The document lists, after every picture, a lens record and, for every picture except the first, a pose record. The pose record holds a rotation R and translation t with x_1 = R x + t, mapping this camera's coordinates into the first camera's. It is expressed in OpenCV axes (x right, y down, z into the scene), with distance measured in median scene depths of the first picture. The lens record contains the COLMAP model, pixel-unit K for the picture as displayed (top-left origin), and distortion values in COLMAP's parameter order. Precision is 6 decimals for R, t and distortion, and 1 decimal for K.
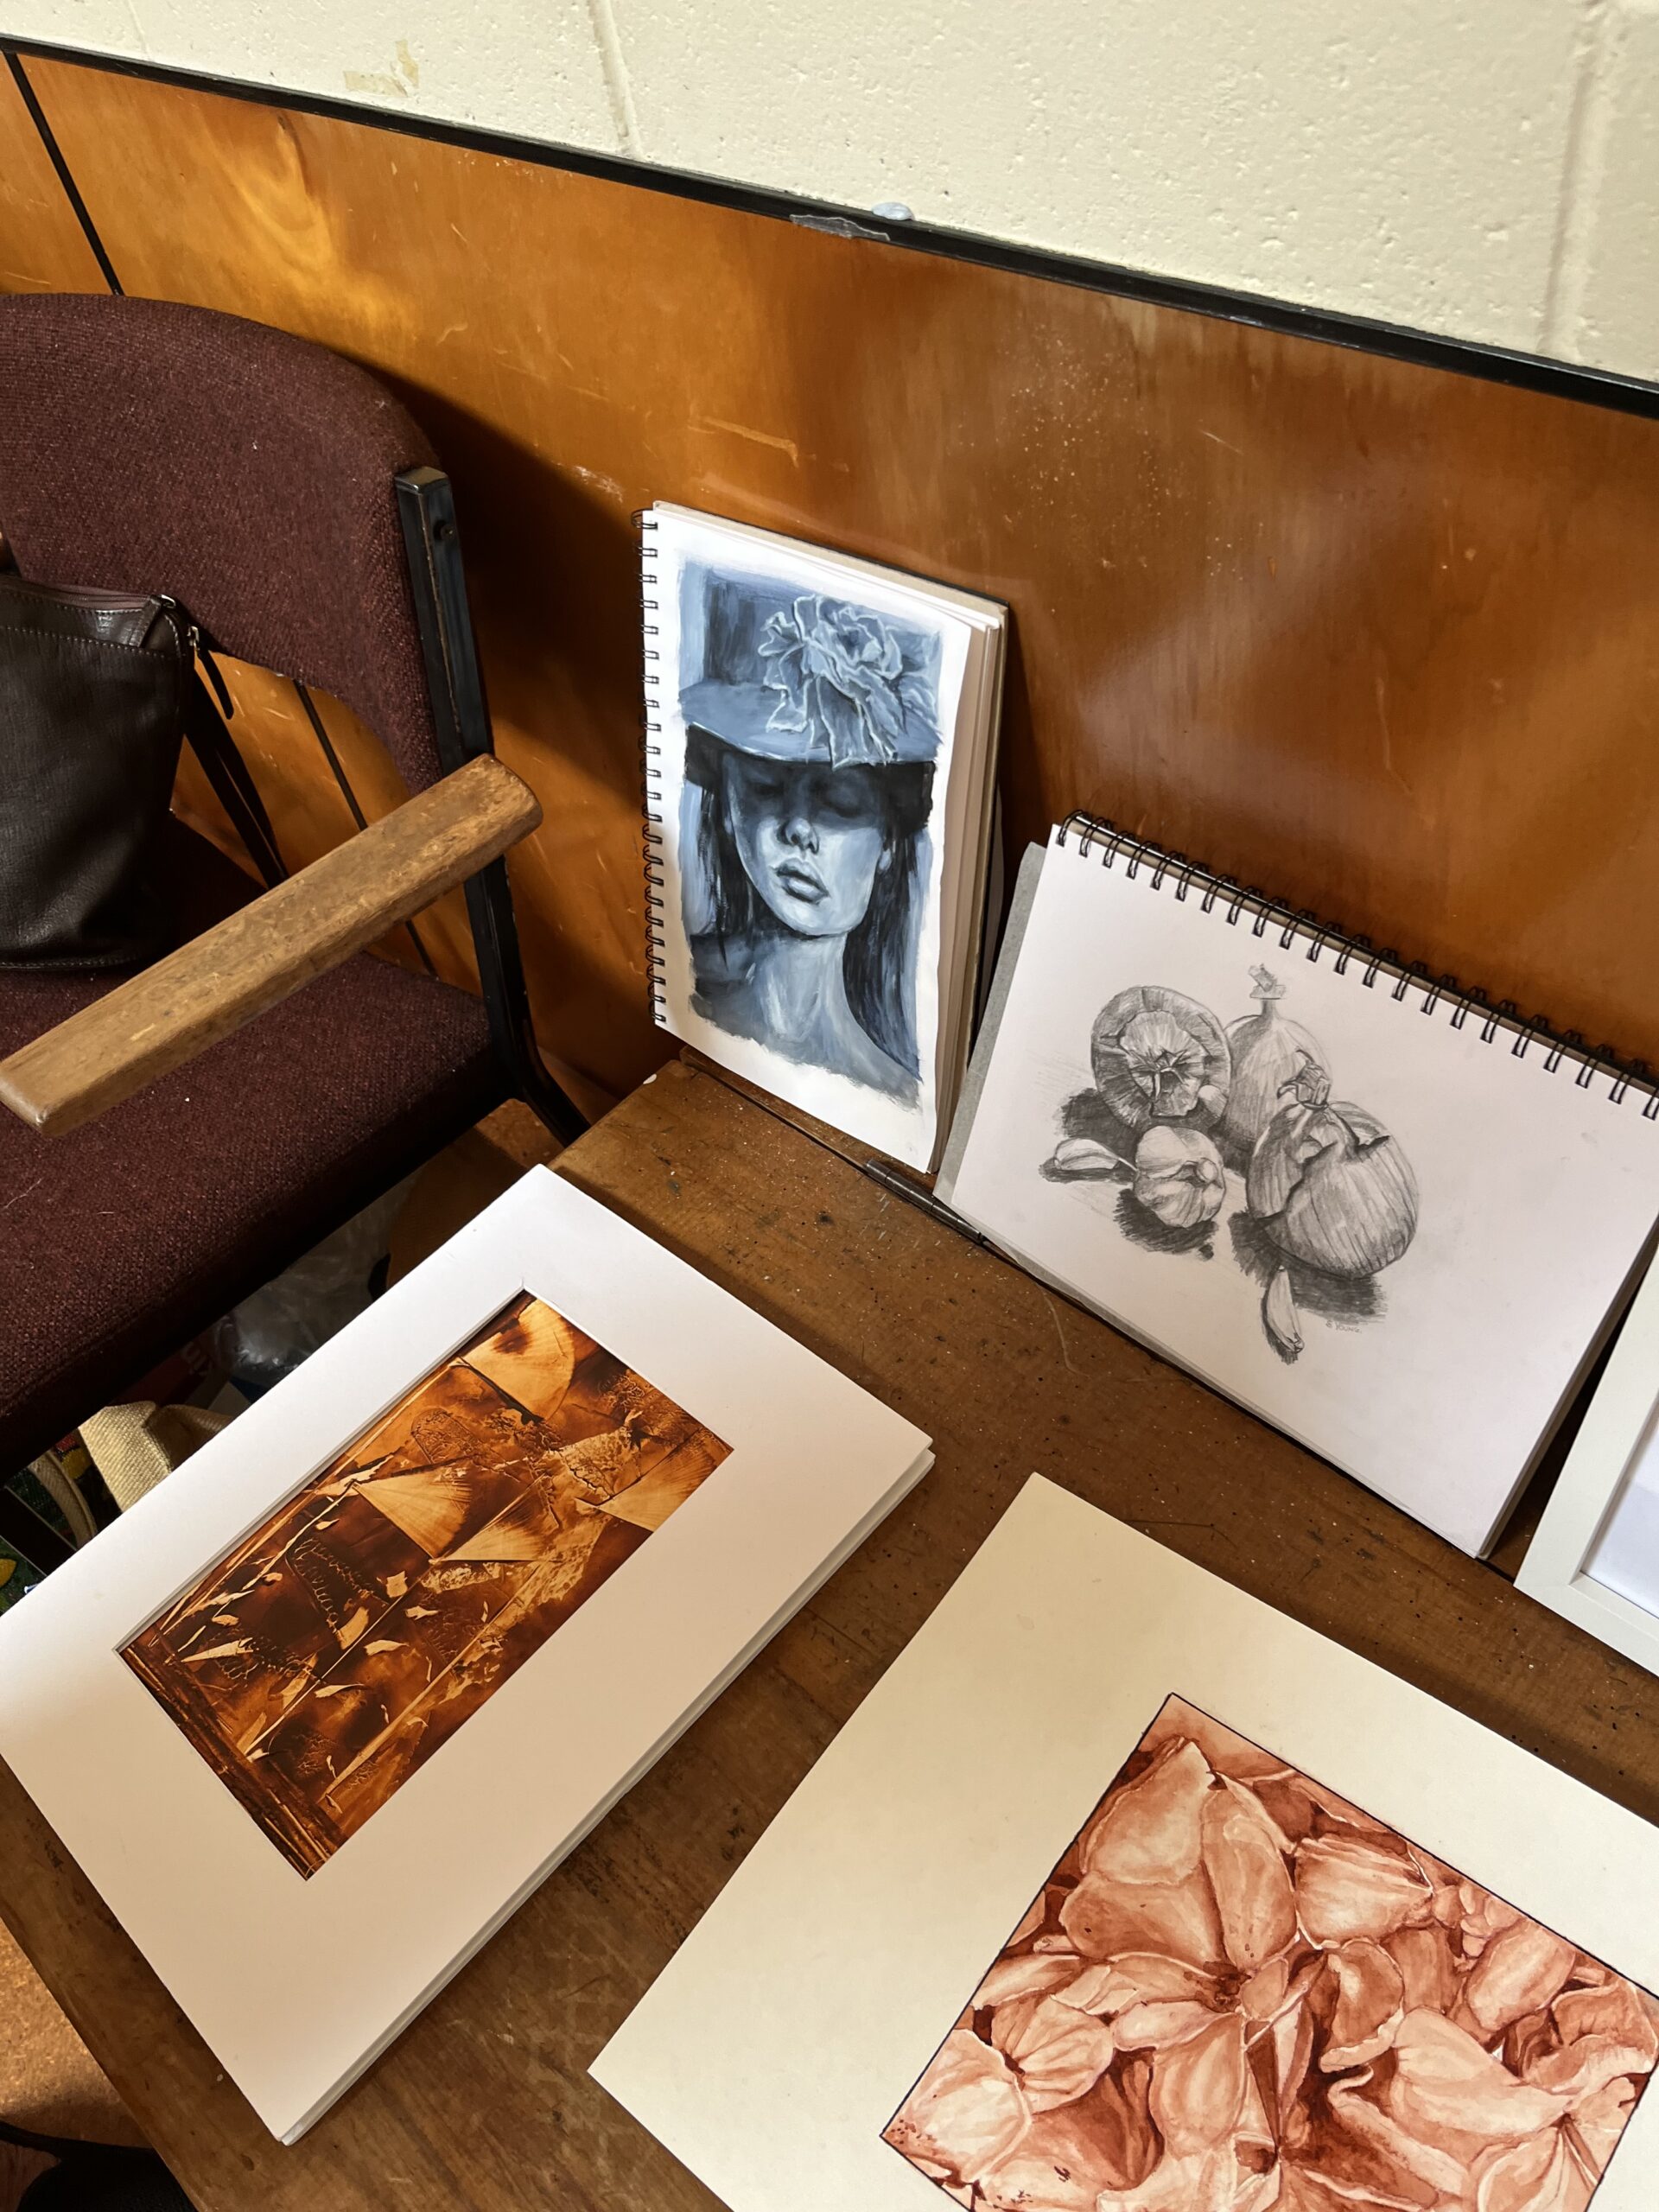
lens RADIAL K [[1693.0, 0, 837.2], [0, 1693.0, 1130.0], [0, 0, 1]] dist [0.043344, -0.076066]
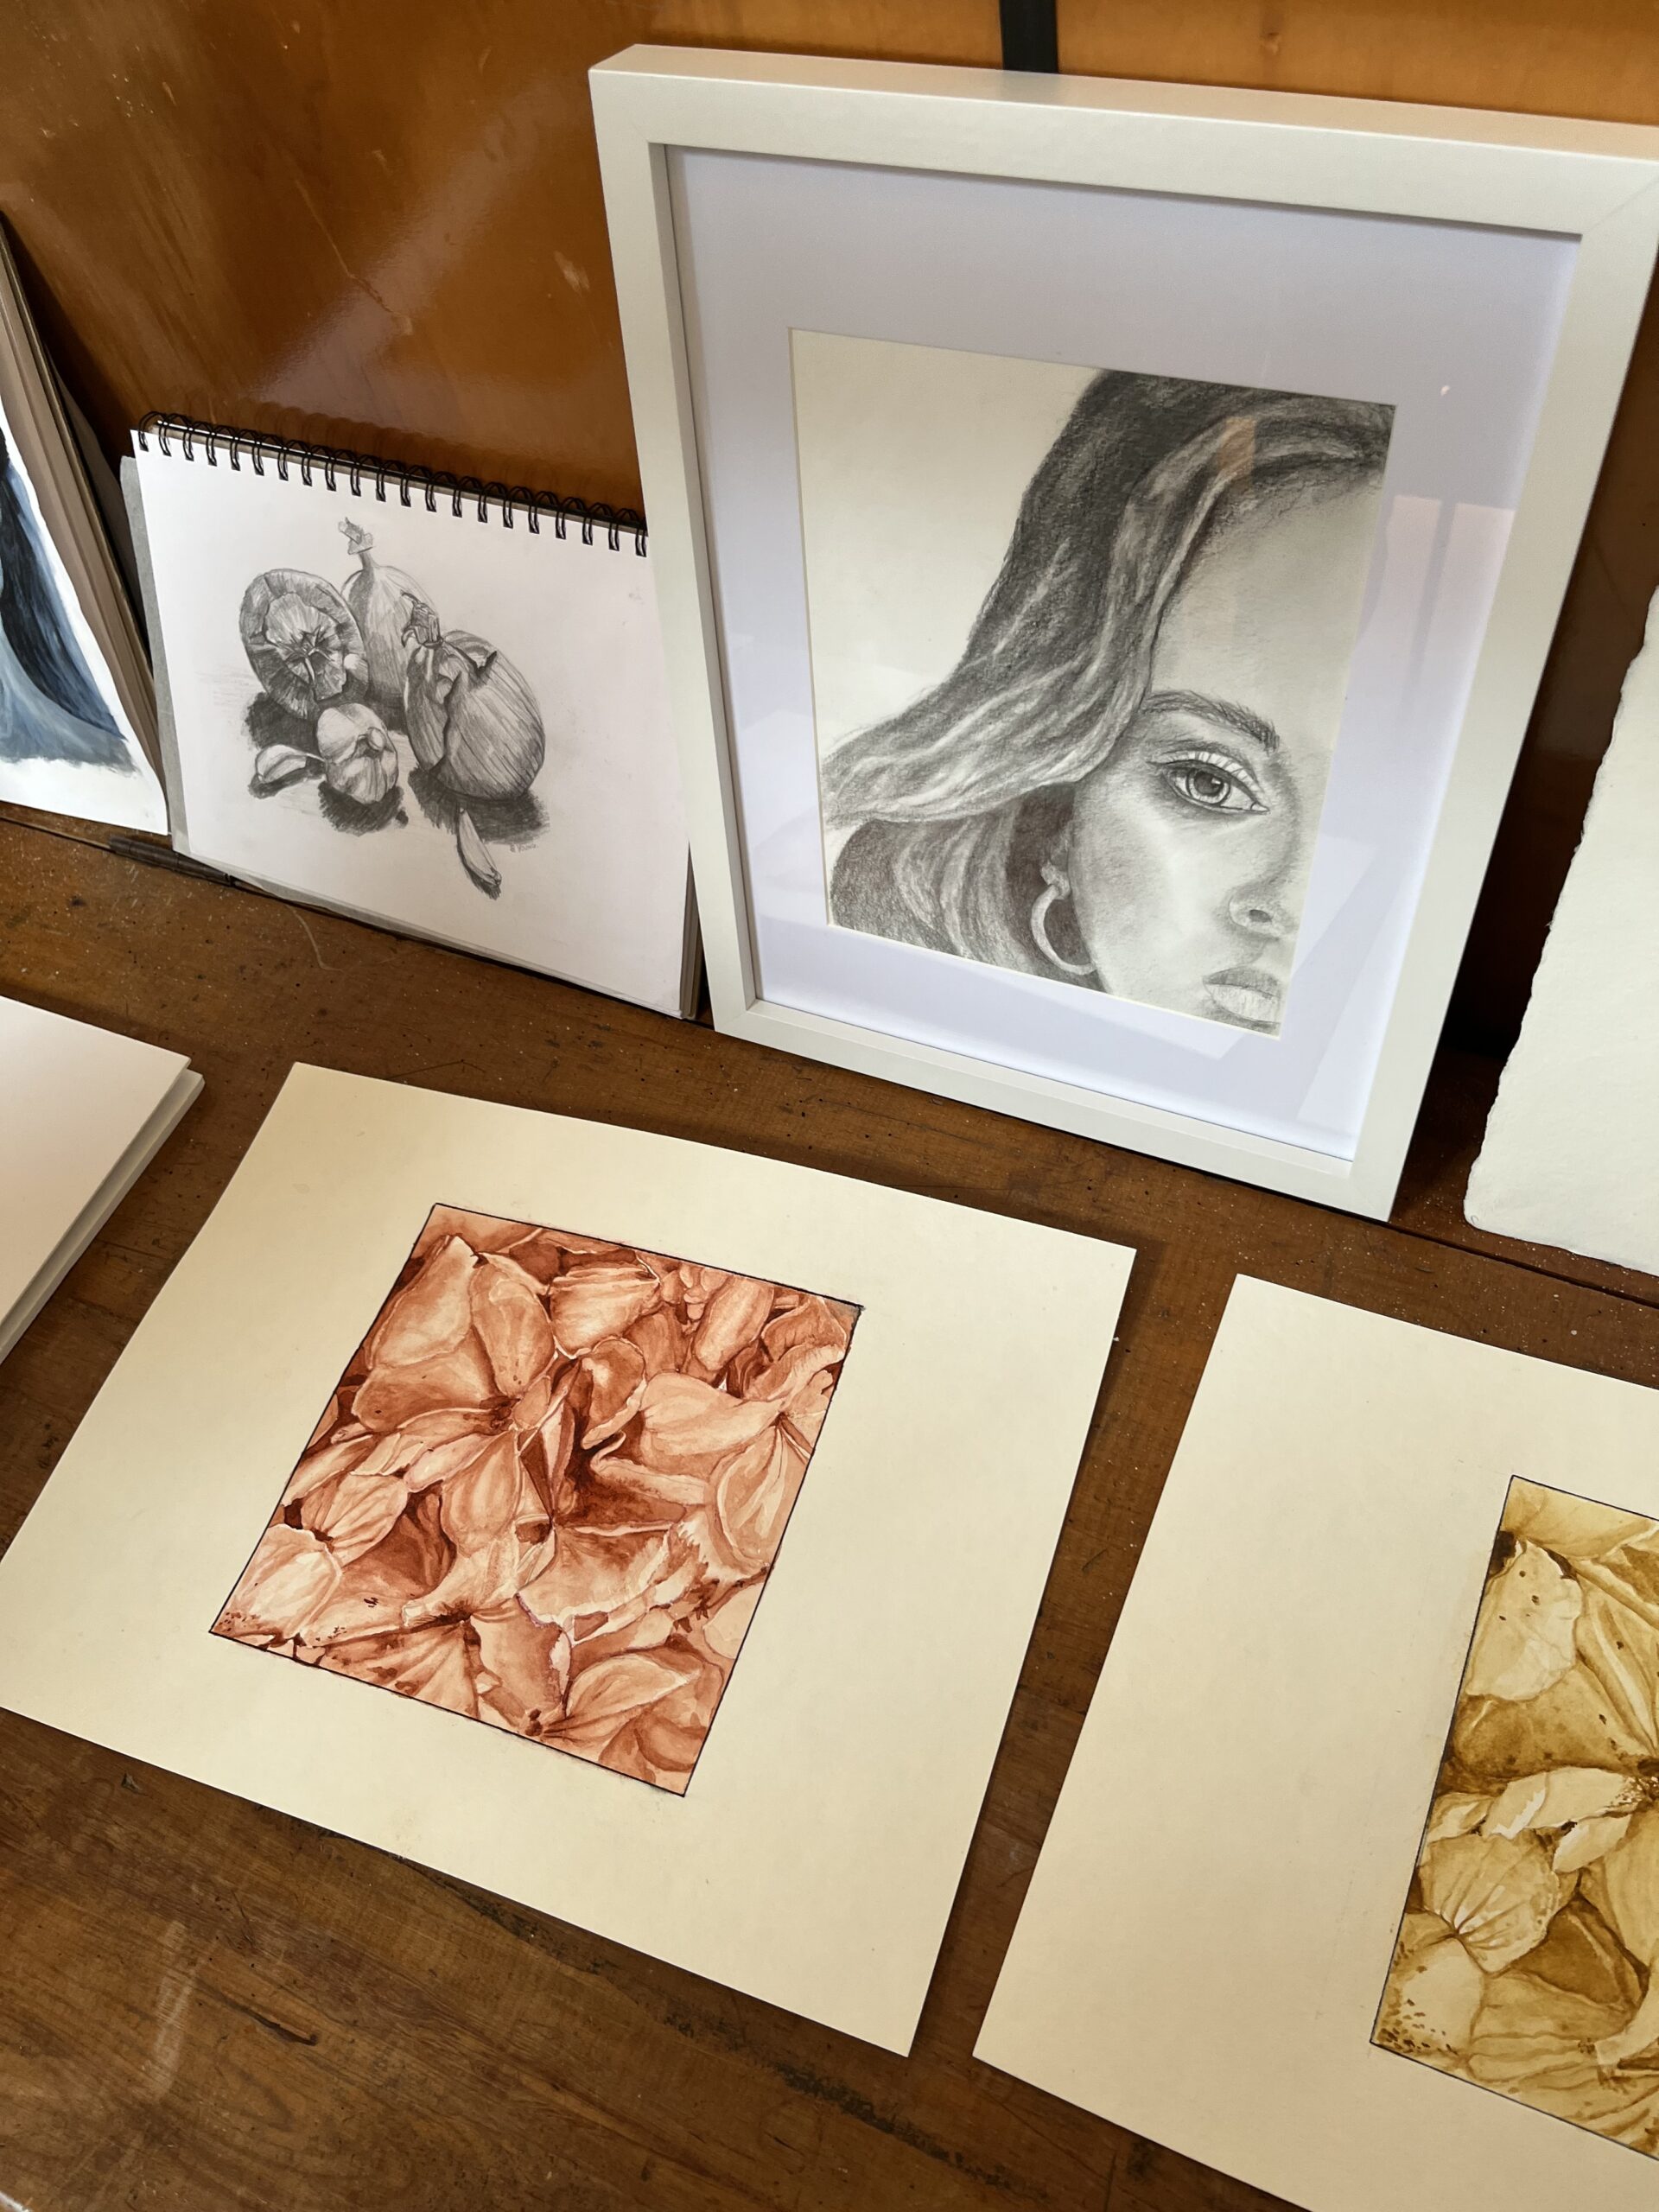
lens RADIAL K [[1693.0, 0, 817.4], [0, 1693.0, 1094.8], [0, 0, 1]] dist [0.043344, -0.076066]
pose [[0.943755, -0.258742, 0.205862, 0.218421], [0.238971, 0.964055, 0.116152, 0.193448], [-0.228515, -0.060424, 0.971663, -0.103971]]
